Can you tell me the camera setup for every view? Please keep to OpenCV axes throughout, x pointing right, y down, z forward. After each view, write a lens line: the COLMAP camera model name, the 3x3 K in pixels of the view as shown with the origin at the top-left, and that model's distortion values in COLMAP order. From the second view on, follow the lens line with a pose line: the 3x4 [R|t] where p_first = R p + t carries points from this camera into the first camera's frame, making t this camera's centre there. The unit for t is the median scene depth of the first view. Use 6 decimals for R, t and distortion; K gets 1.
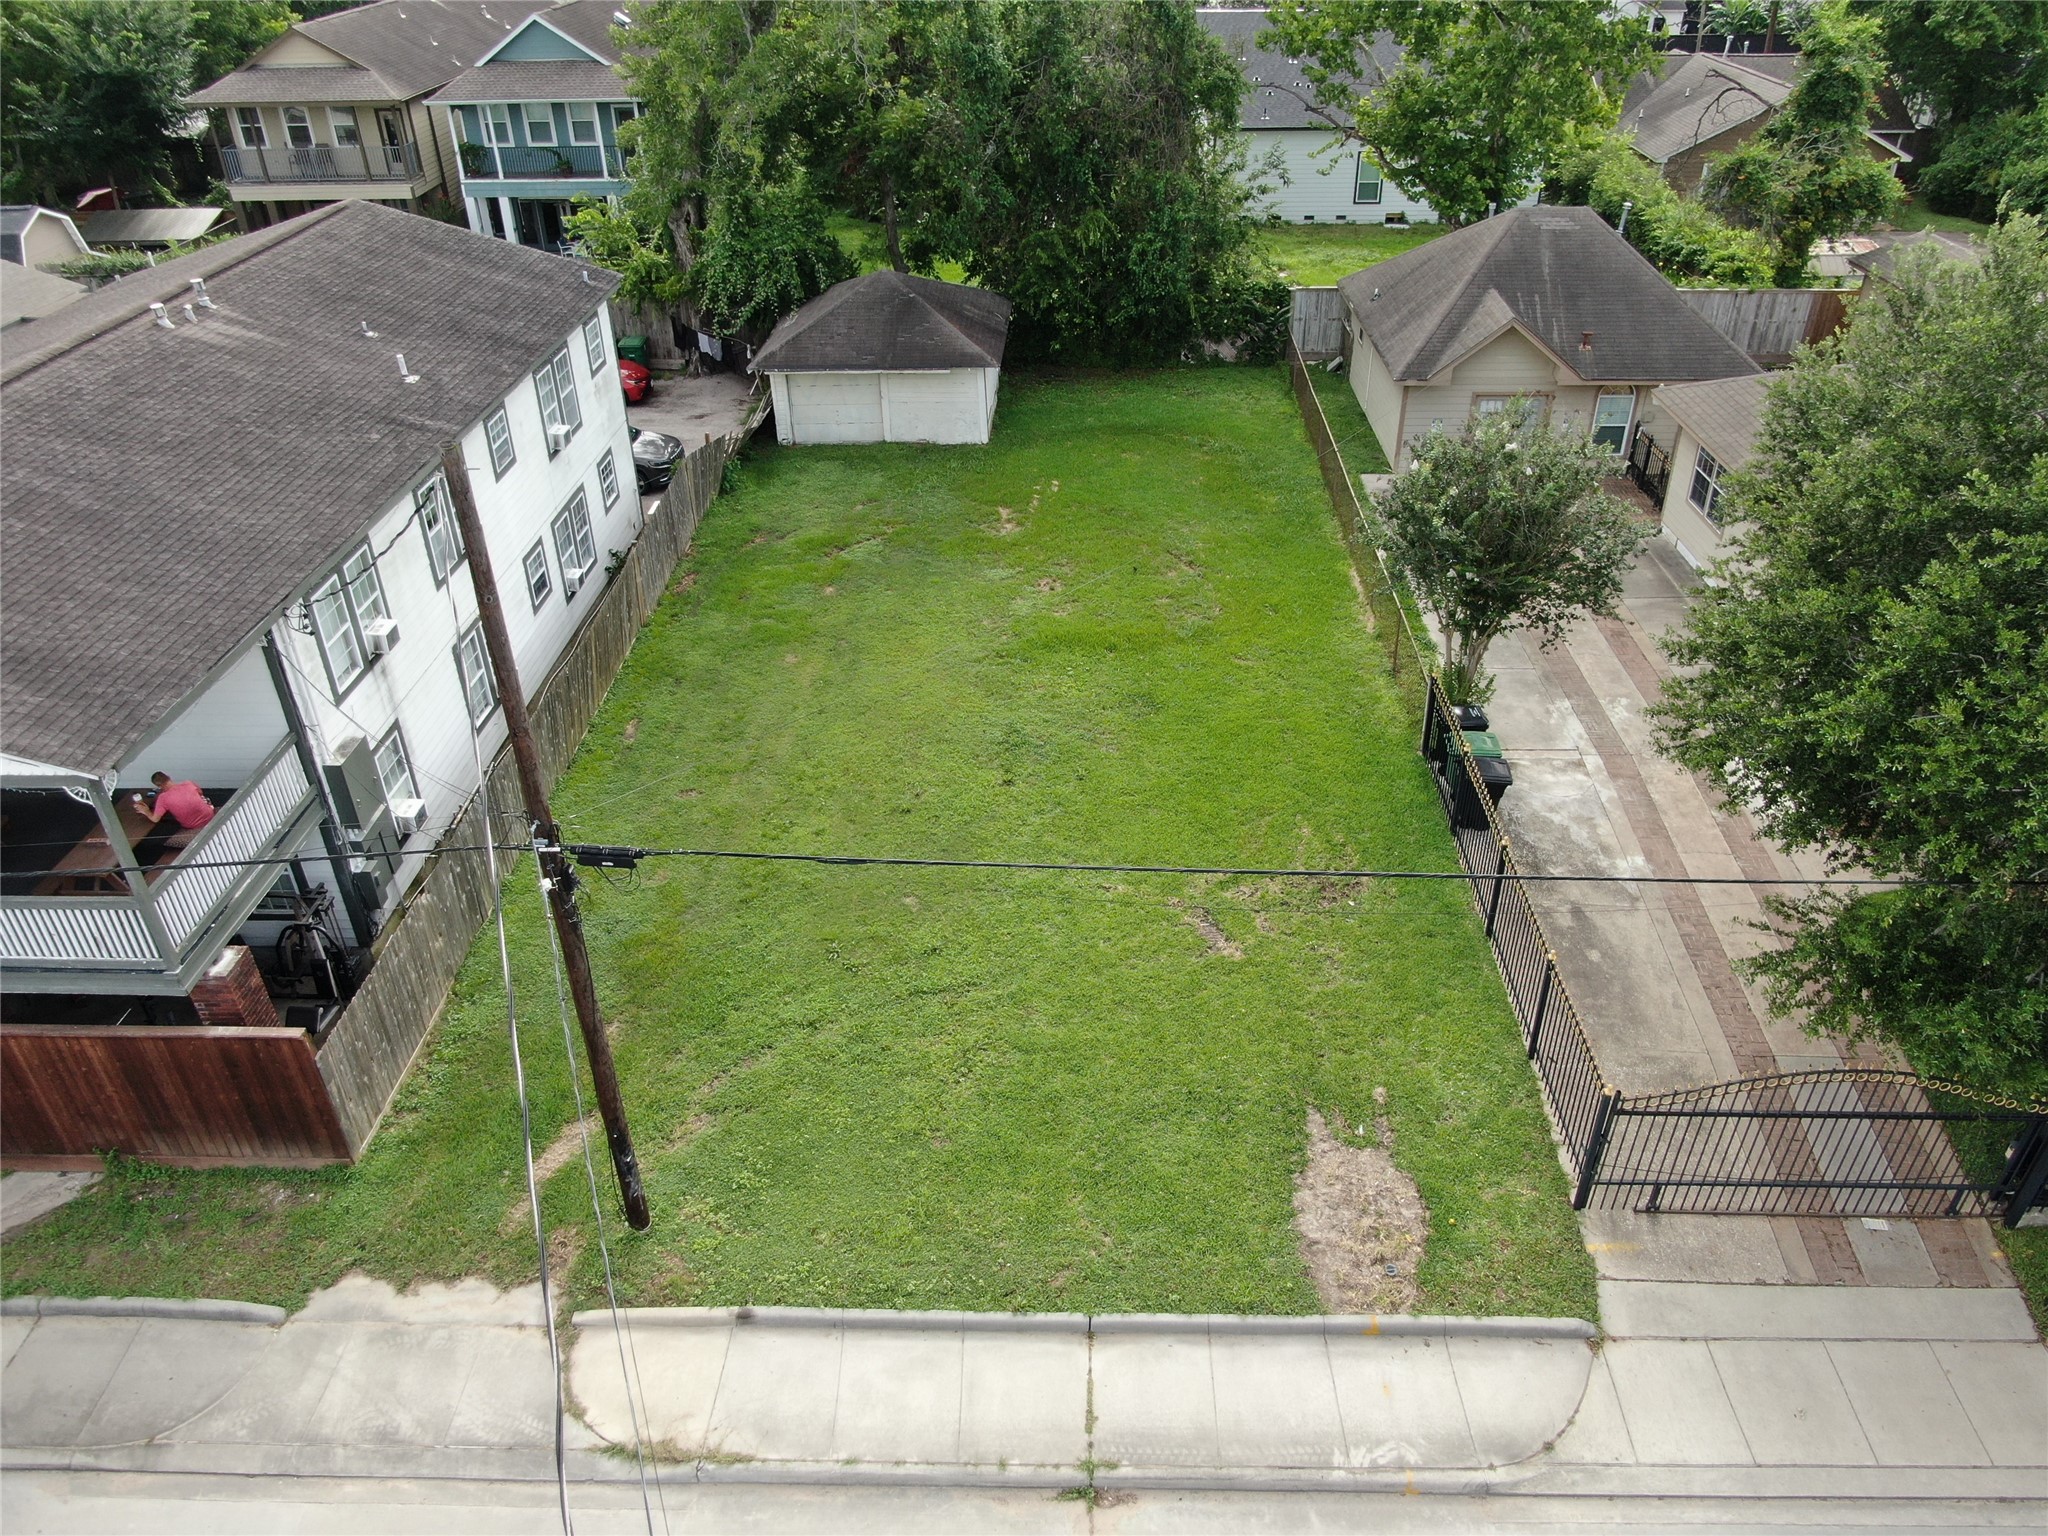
lens RADIAL K [[1467.7, 0, 1024.0], [0, 1467.7, 768.0], [0, 0, 1]] dist [-0.013954, 0.002217]
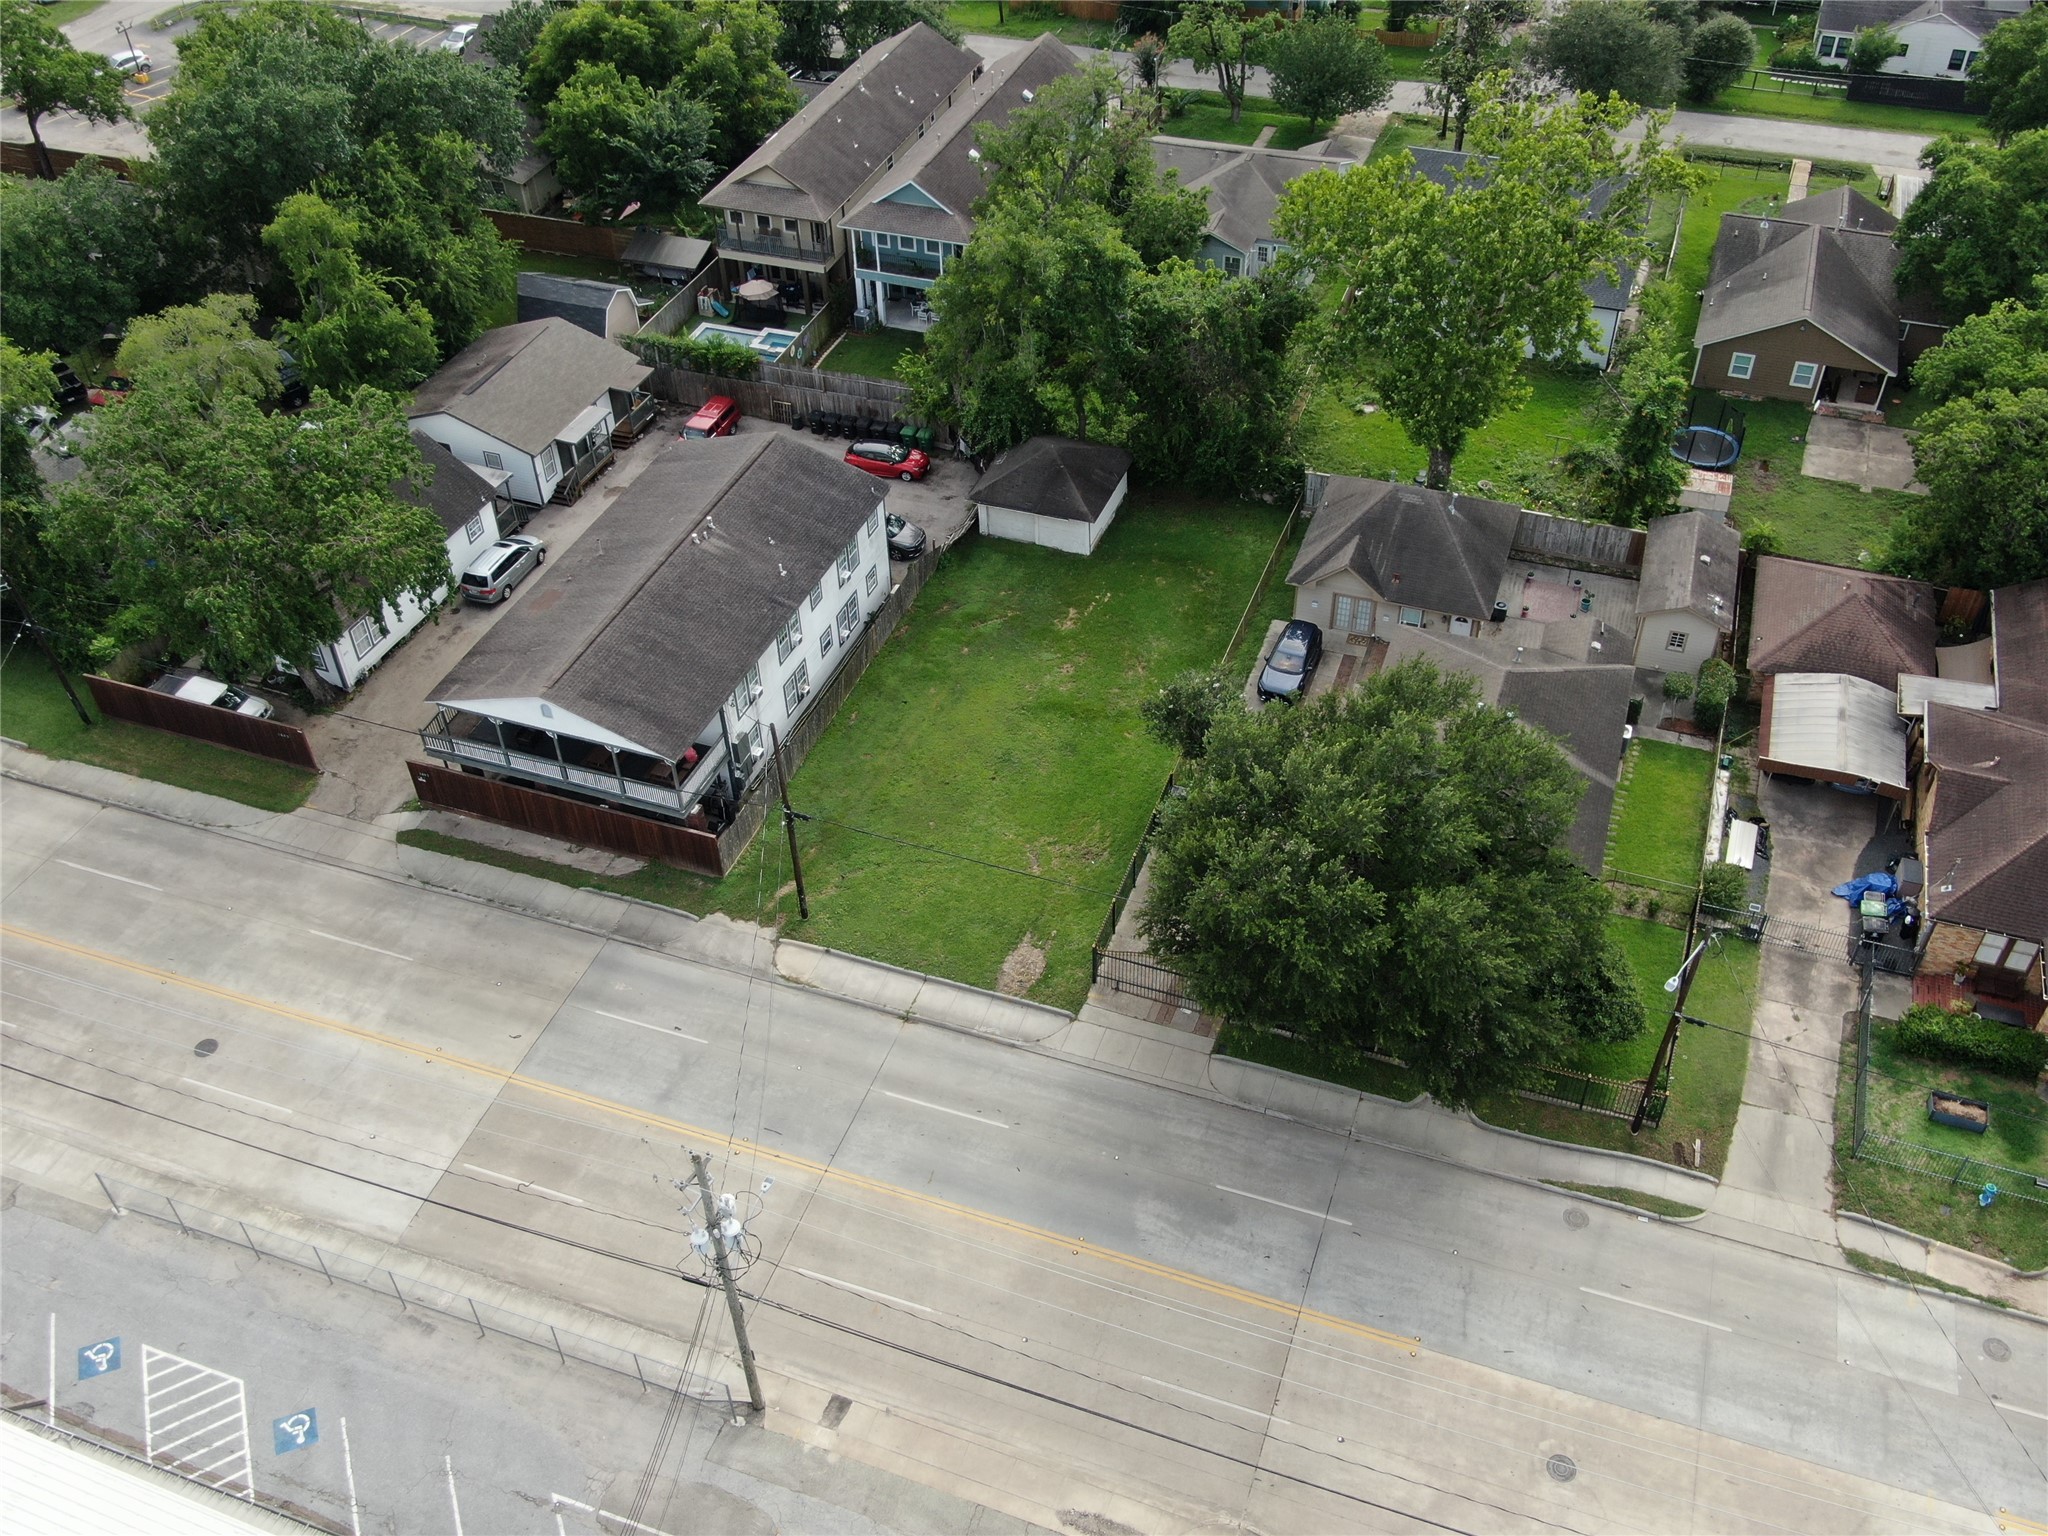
lens RADIAL K [[1742.1, 0, 1024.0], [0, 1742.1, 768.0], [0, 0, 1]] dist [0.001811, 0.002984]
pose [[0.950579, 0.205420, -0.232815, 0.876803], [-0.165445, 0.969646, 0.180043, -0.664364], [0.262732, -0.132627, 0.955710, -2.132045]]
